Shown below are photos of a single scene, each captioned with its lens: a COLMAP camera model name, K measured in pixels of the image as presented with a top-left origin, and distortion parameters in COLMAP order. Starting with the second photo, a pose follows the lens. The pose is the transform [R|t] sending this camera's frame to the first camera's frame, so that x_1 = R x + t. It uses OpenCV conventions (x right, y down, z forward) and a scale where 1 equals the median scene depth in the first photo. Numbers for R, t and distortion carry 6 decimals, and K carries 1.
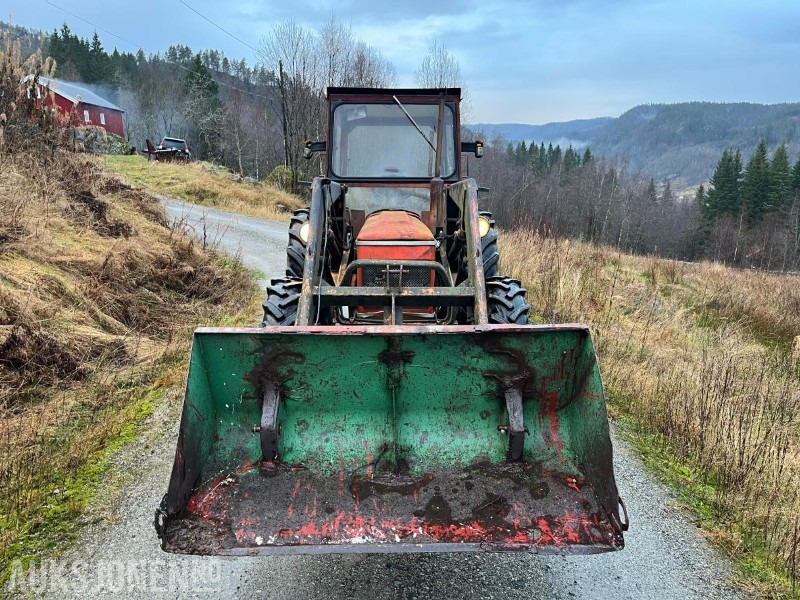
lens RADIAL K [[606.9, 0, 400.0], [0, 606.9, 300.0], [0, 0, 1]] dist [0.064356, -0.088260]
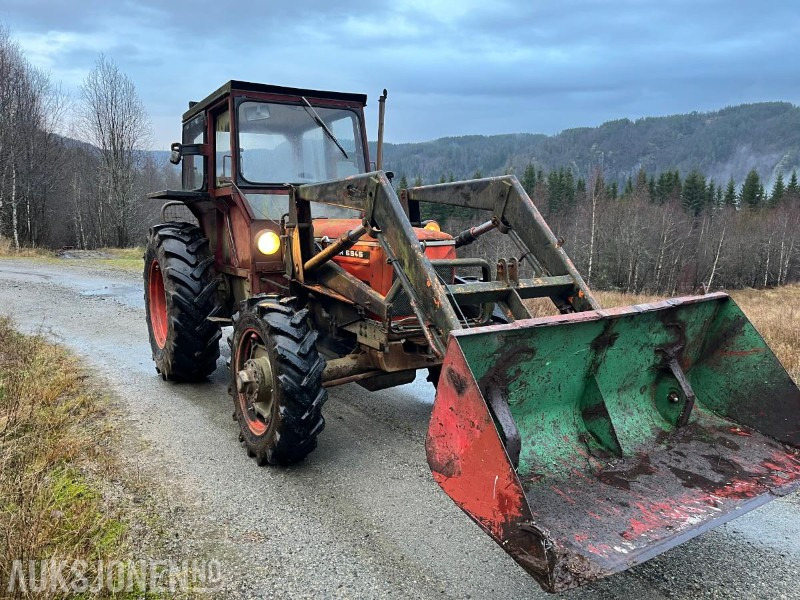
lens RADIAL K [[606.9, 0, 400.0], [0, 606.9, 300.0], [0, 0, 1]] dist [0.064356, -0.088260]
pose [[0.863206, -0.083909, 0.497829, -0.654969], [0.106624, 0.994149, -0.017316, 0.008142], [-0.493463, 0.068028, 0.867102, 0.252599]]
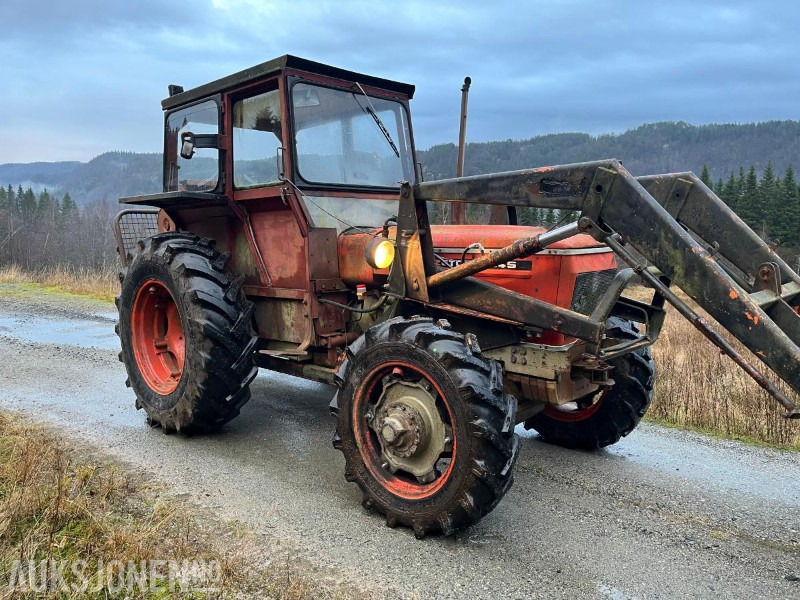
lens RADIAL K [[606.9, 0, 400.0], [0, 606.9, 300.0], [0, 0, 1]] dist [0.064356, -0.088260]
pose [[0.700946, -0.094902, 0.706872, -0.971256], [0.147167, 0.989024, -0.013150, -0.071411], [-0.697866, 0.113245, 0.707219, 0.777661]]
